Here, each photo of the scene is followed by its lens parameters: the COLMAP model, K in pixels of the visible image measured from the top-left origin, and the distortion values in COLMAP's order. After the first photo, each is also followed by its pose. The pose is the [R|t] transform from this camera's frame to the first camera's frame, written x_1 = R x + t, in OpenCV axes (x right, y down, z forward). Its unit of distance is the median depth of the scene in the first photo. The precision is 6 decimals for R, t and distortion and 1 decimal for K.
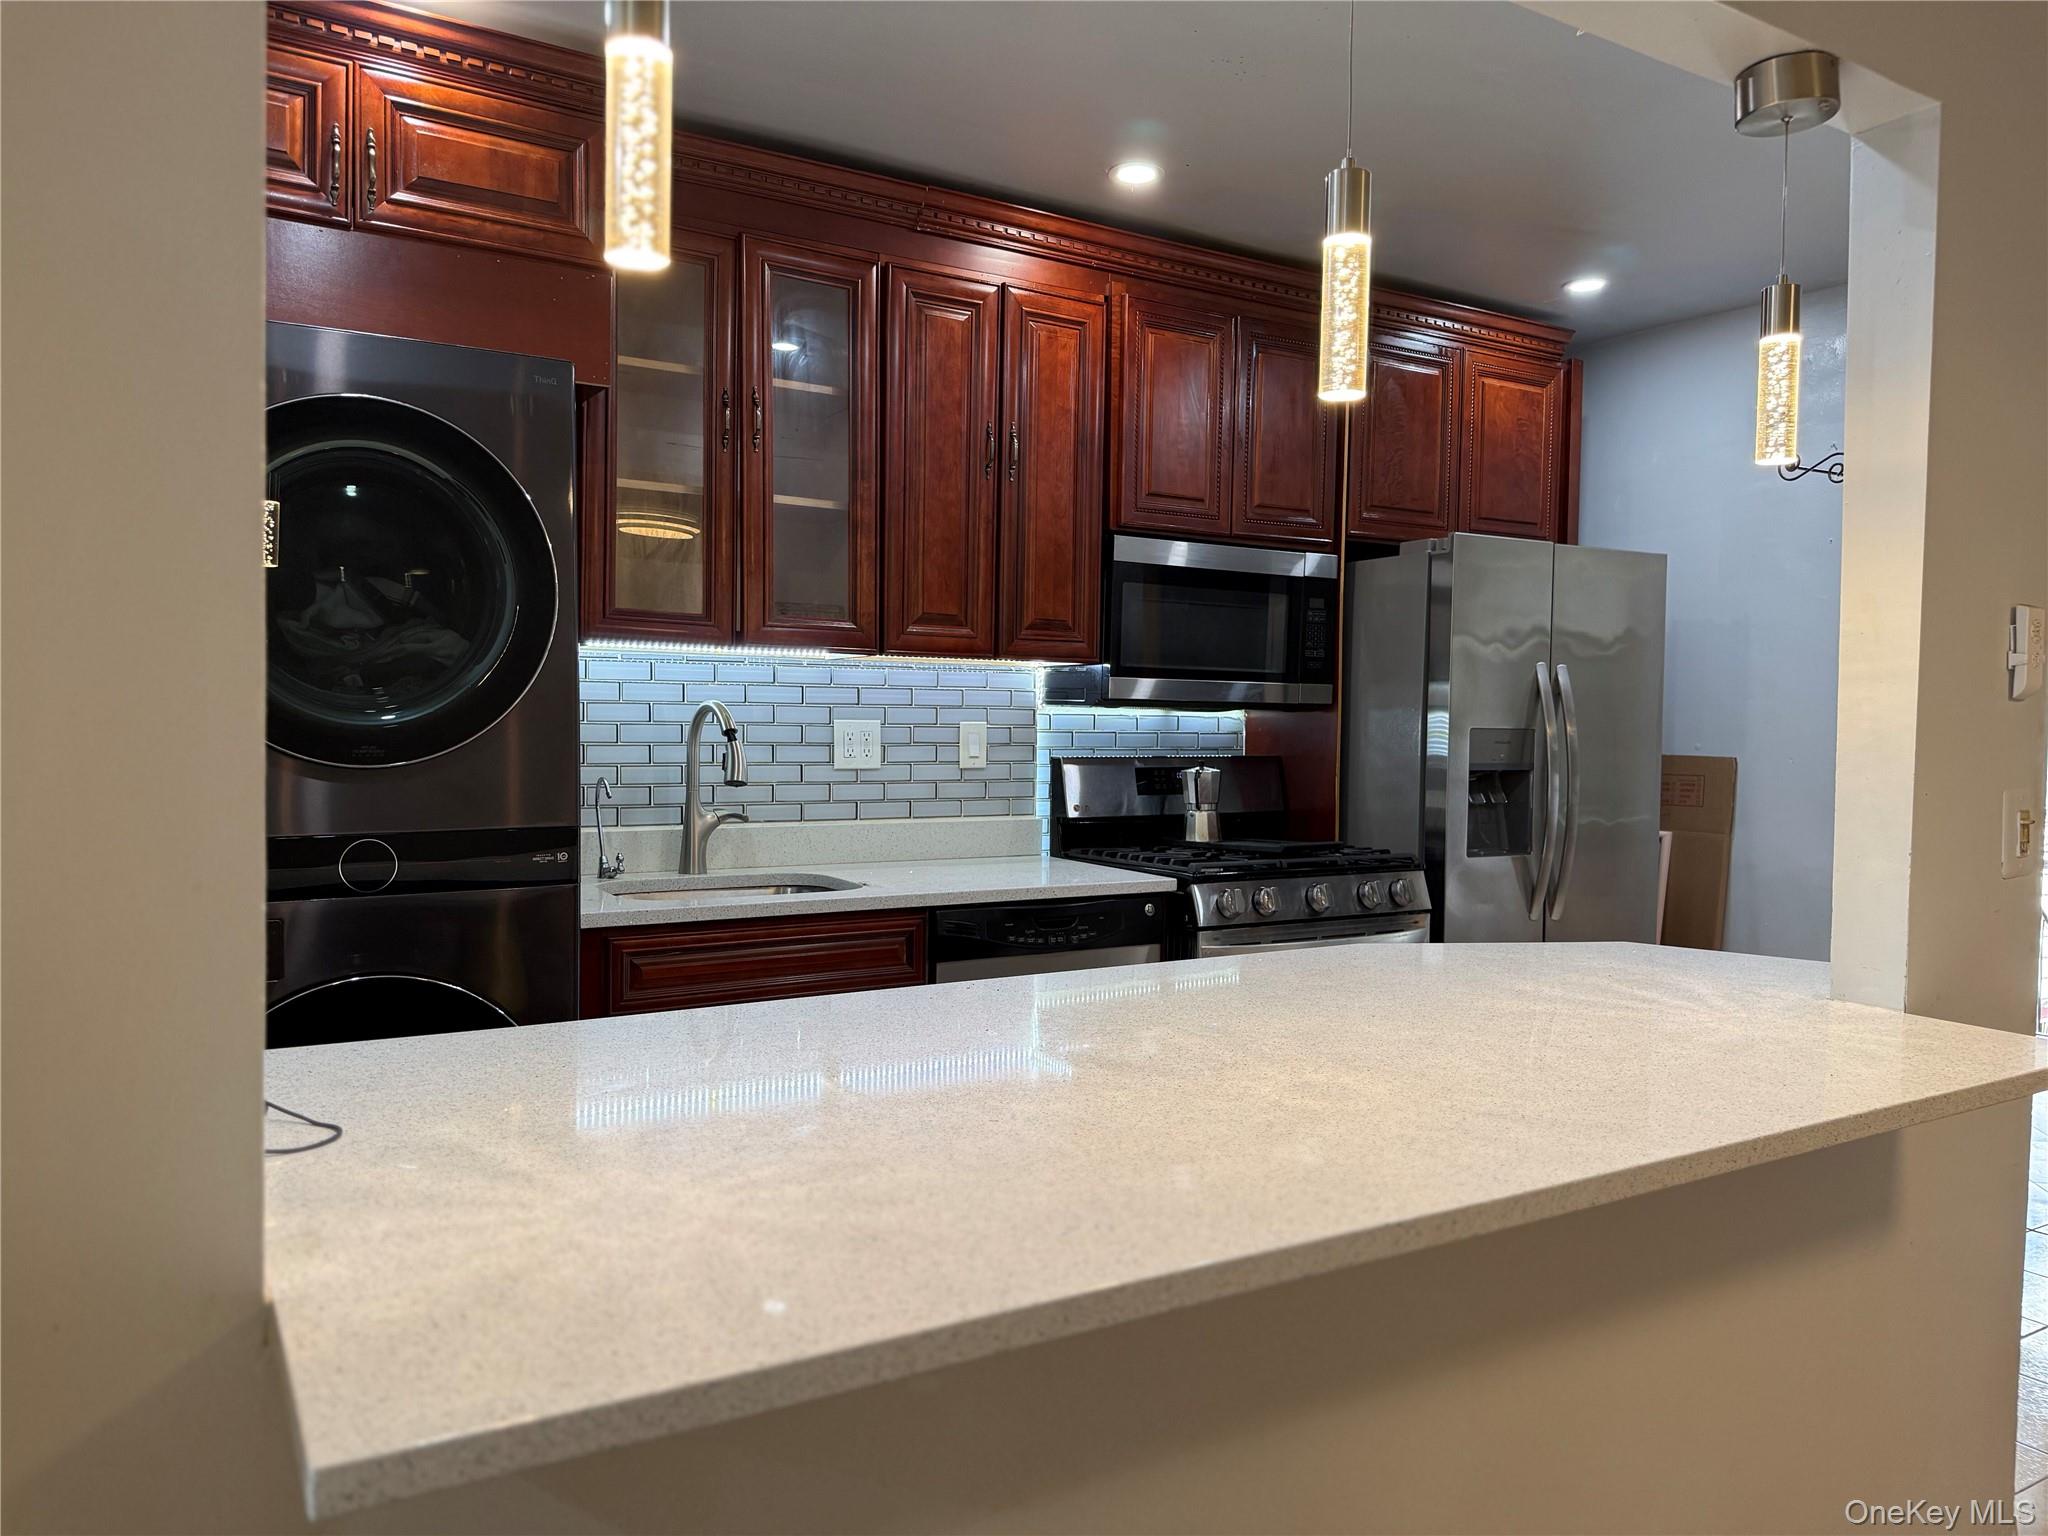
lens RADIAL K [[1424.9, 0, 1023.5], [0, 1424.9, 778.0], [0, 0, 1]] dist [0.100168, -0.152976]
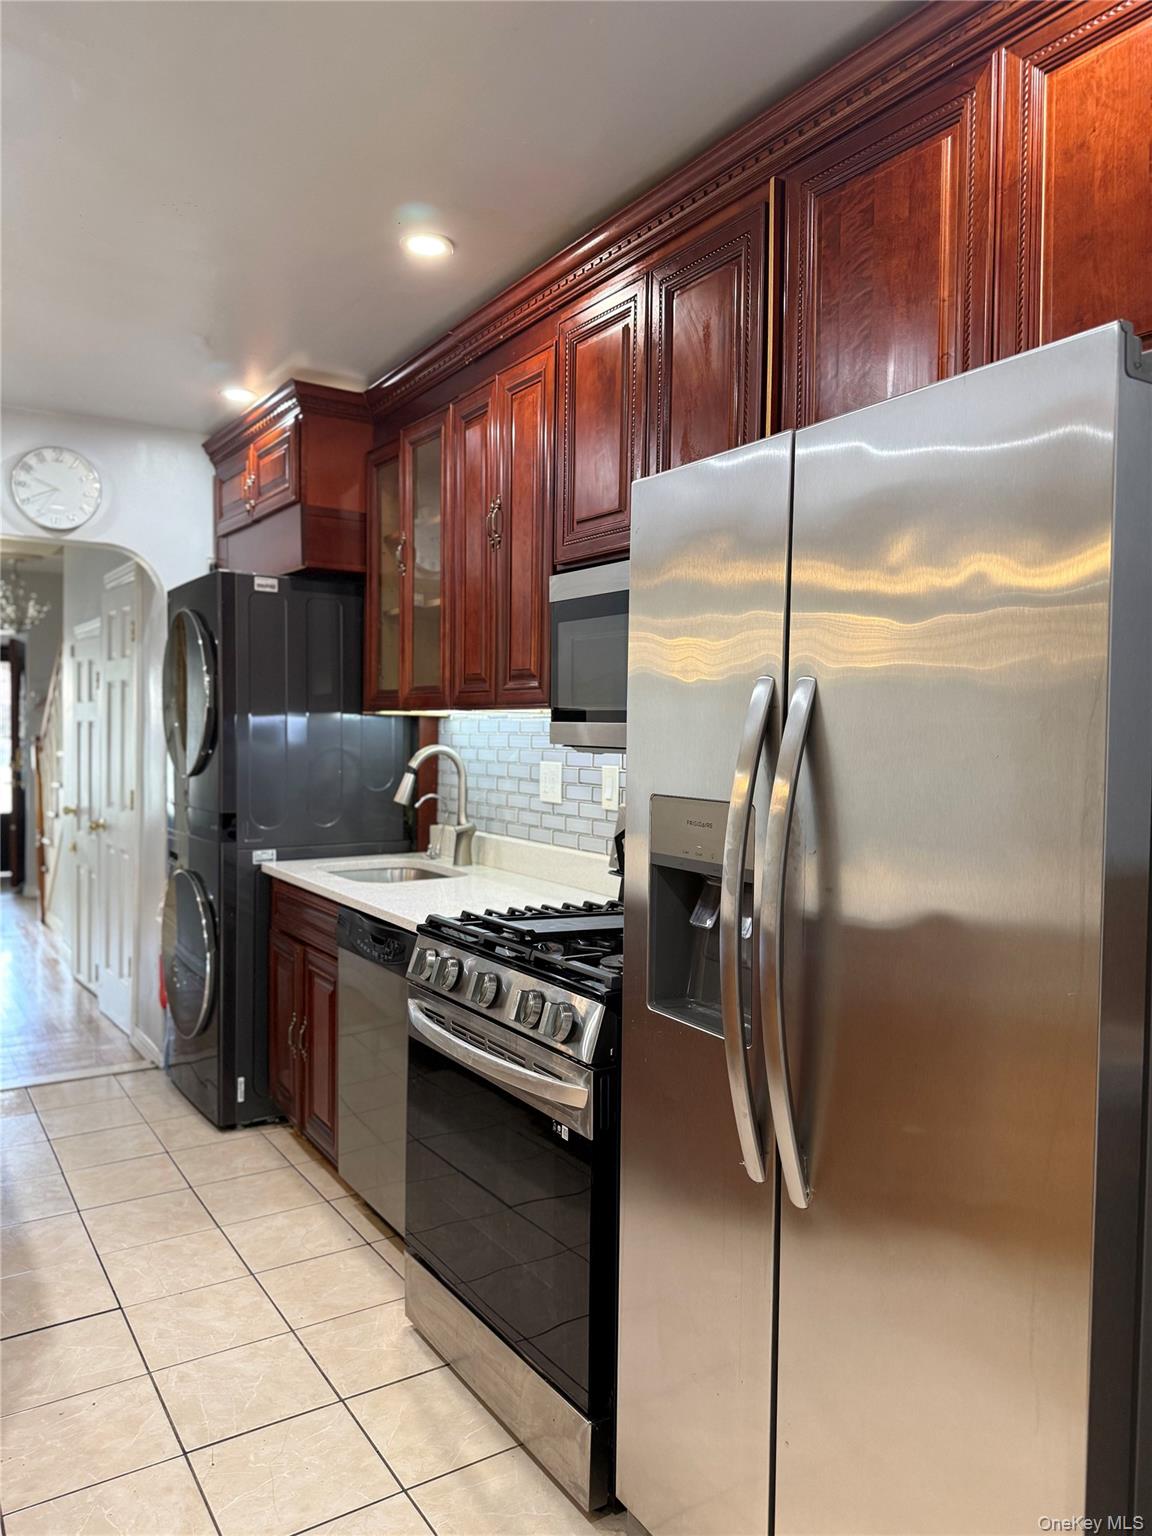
lens RADIAL K [[1063.4, 0, 576.0], [0, 1063.4, 768.0], [0, 0, 1]] dist [0.130788, -0.241516]
pose [[0.040481, 0.019917, -0.998982, 0.841446], [-0.054964, 0.998332, 0.017677, -0.056616], [0.997667, 0.054193, 0.041509, 1.055556]]
